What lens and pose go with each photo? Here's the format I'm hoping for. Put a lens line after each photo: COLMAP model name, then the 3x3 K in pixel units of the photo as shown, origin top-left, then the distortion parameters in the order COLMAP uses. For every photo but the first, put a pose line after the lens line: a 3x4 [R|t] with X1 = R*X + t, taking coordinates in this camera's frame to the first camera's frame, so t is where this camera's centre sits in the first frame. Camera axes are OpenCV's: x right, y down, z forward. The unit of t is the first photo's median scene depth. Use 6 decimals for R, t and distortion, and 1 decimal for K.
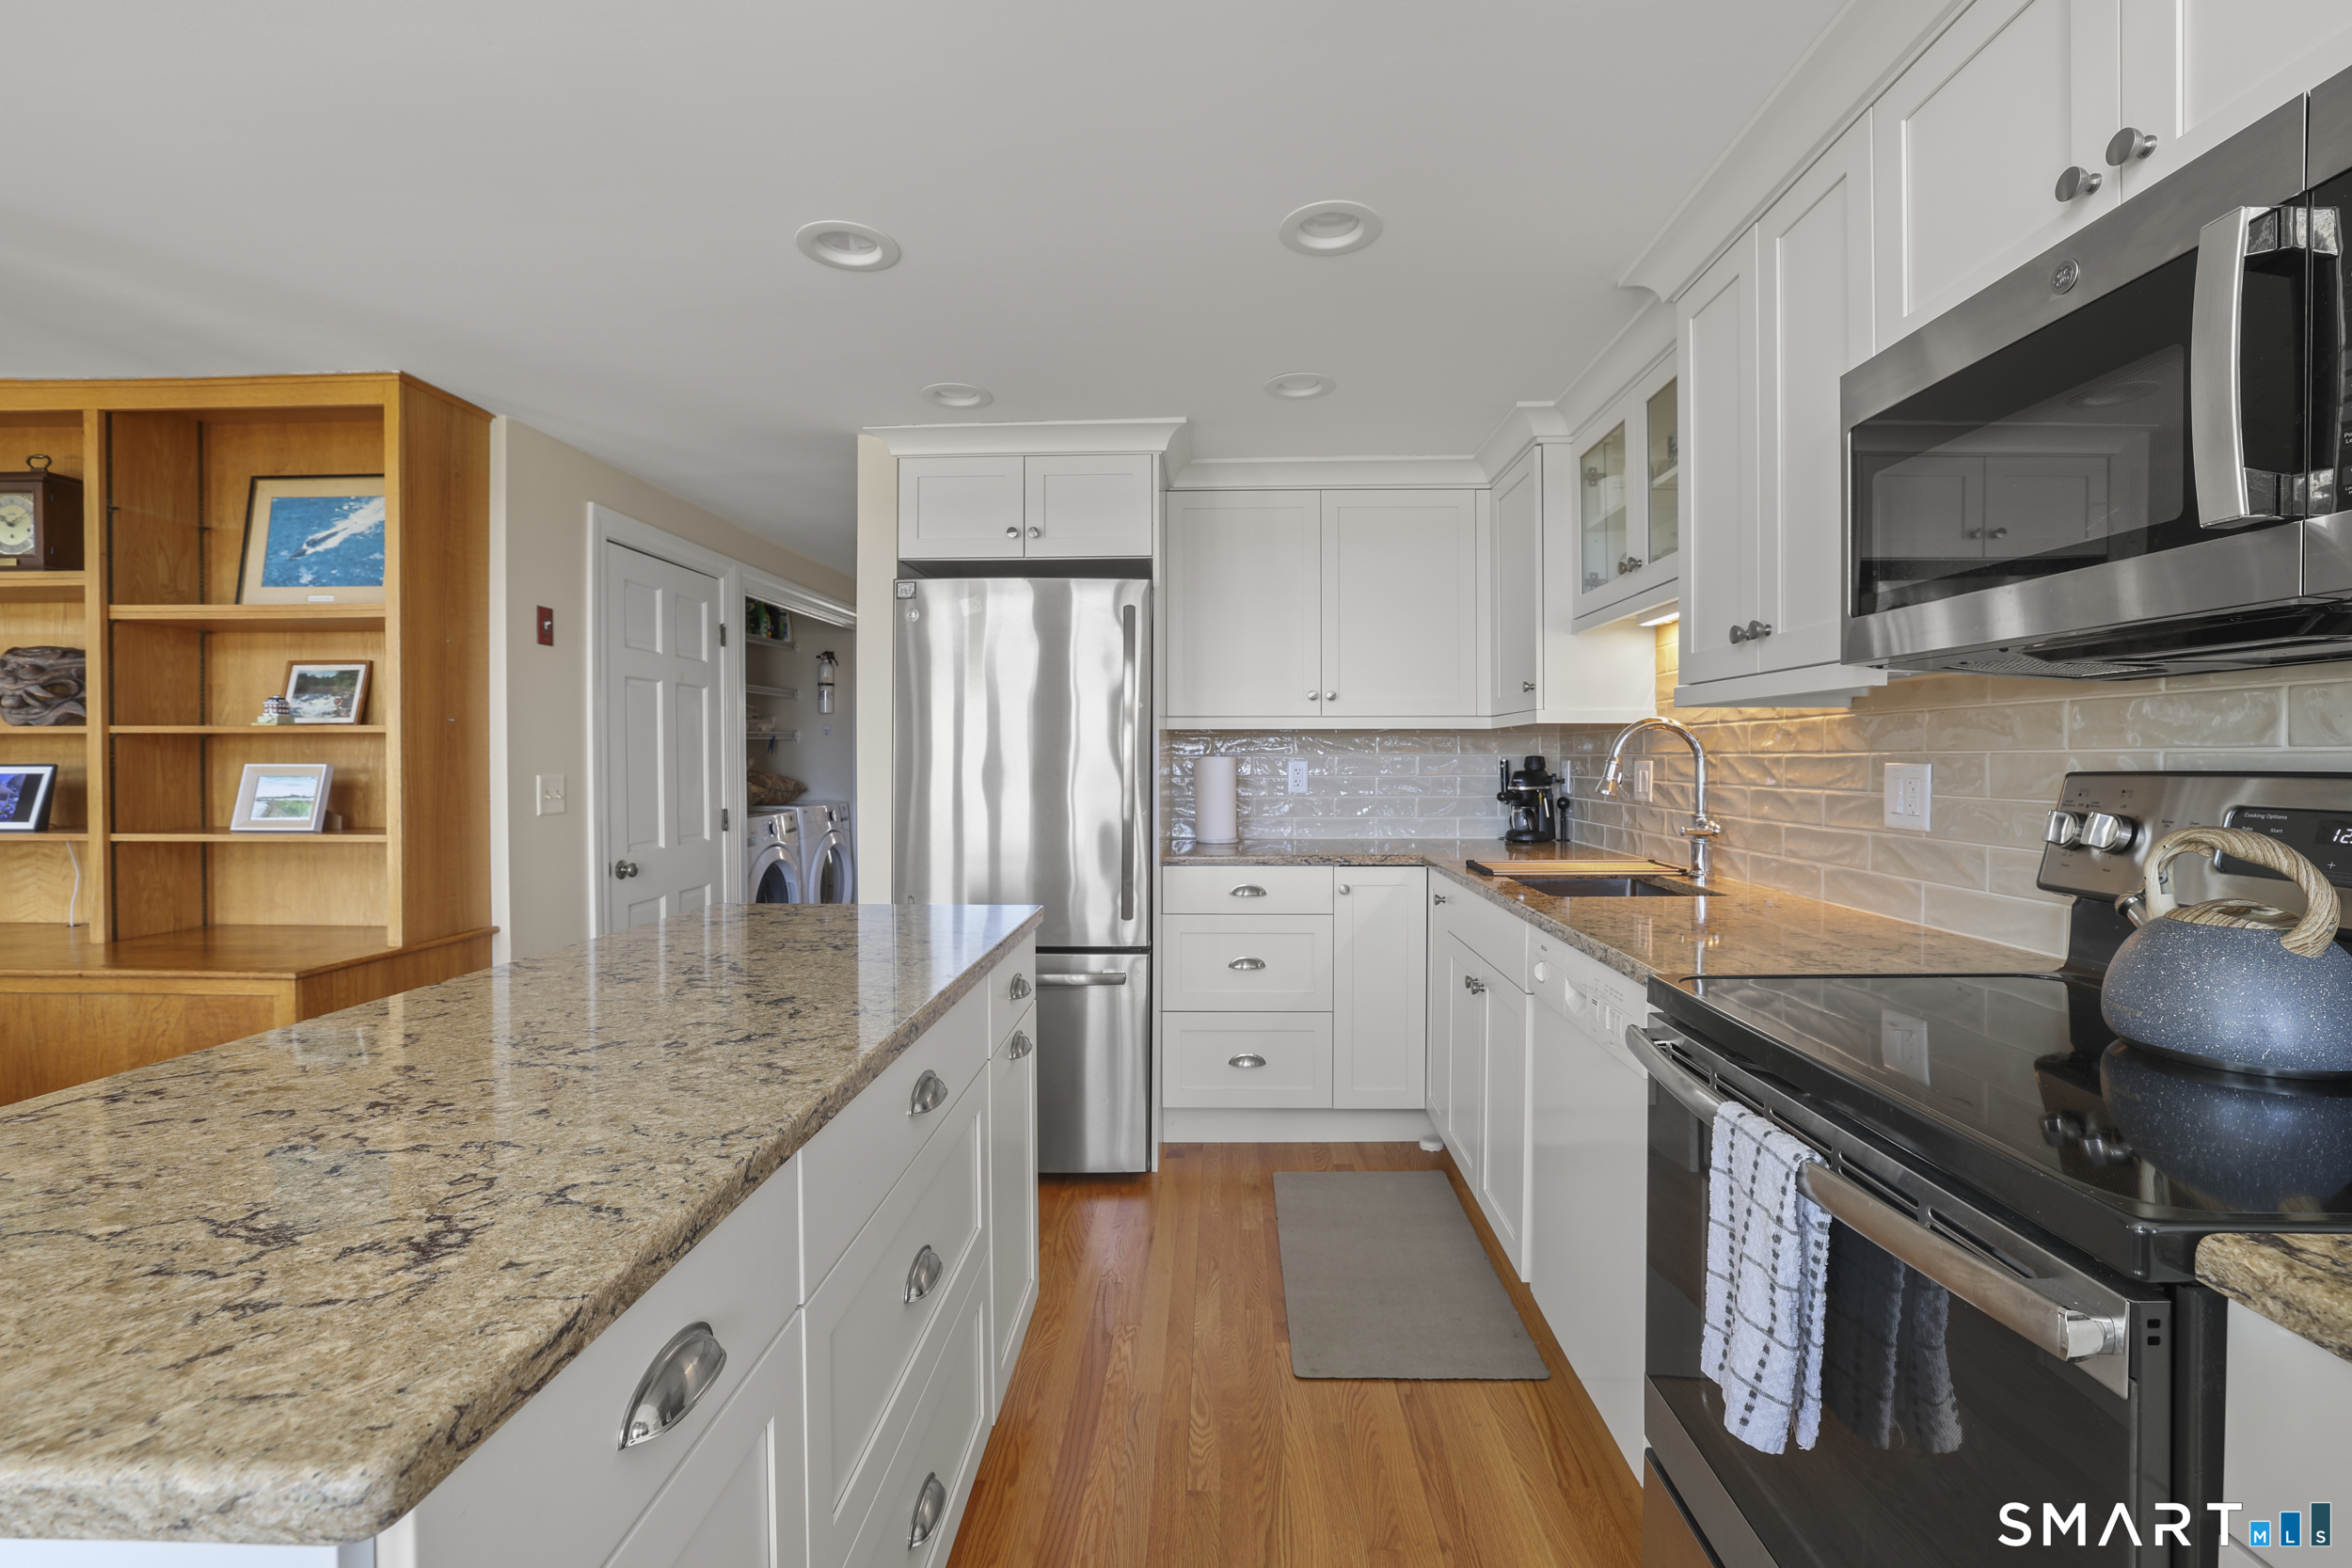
lens RADIAL K [[1018.1, 0, 1187.1], [0, 1018.1, 769.3], [0, 0, 1]] dist [-0.042942, 0.013883]
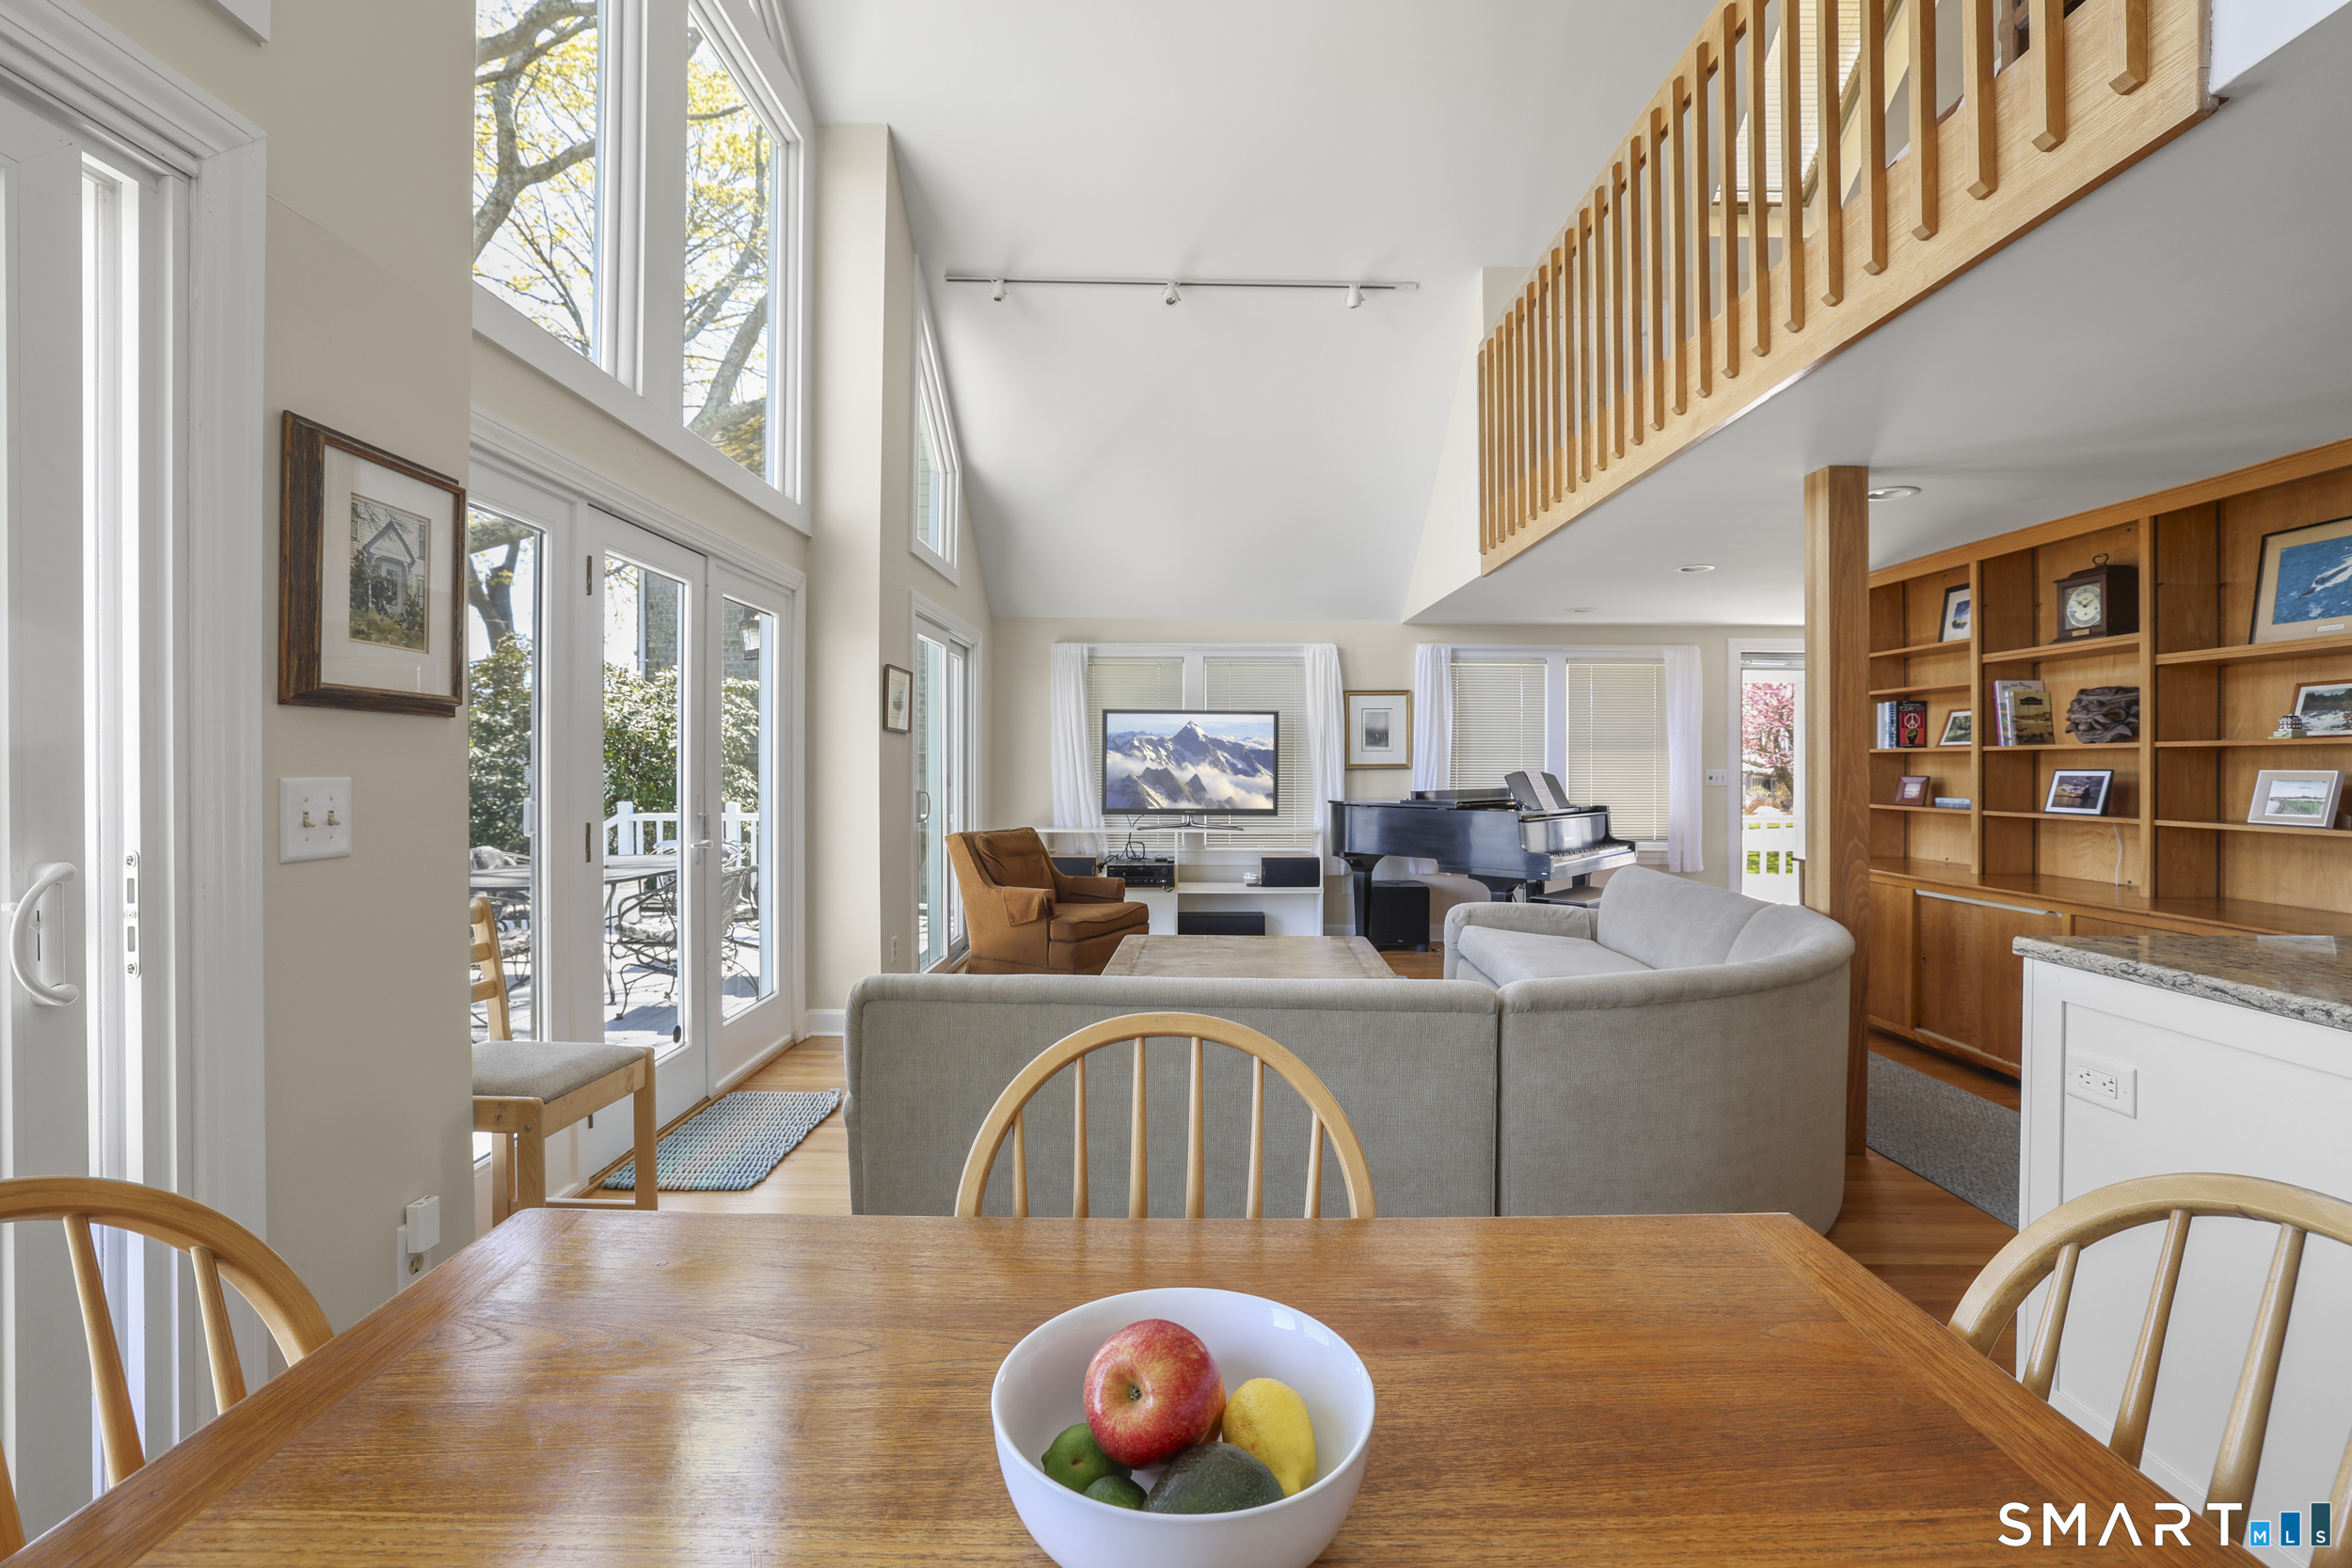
lens RADIAL K [[1018.1, 0, 1180.9], [0, 1018.1, 766.6], [0, 0, 1]] dist [-0.042942, 0.013883]
pose [[0.032808, 0.002336, -0.999459, 0.242396], [-0.012971, 0.999914, 0.001911, 0.005407], [0.999378, 0.012901, 0.032836, -0.394475]]
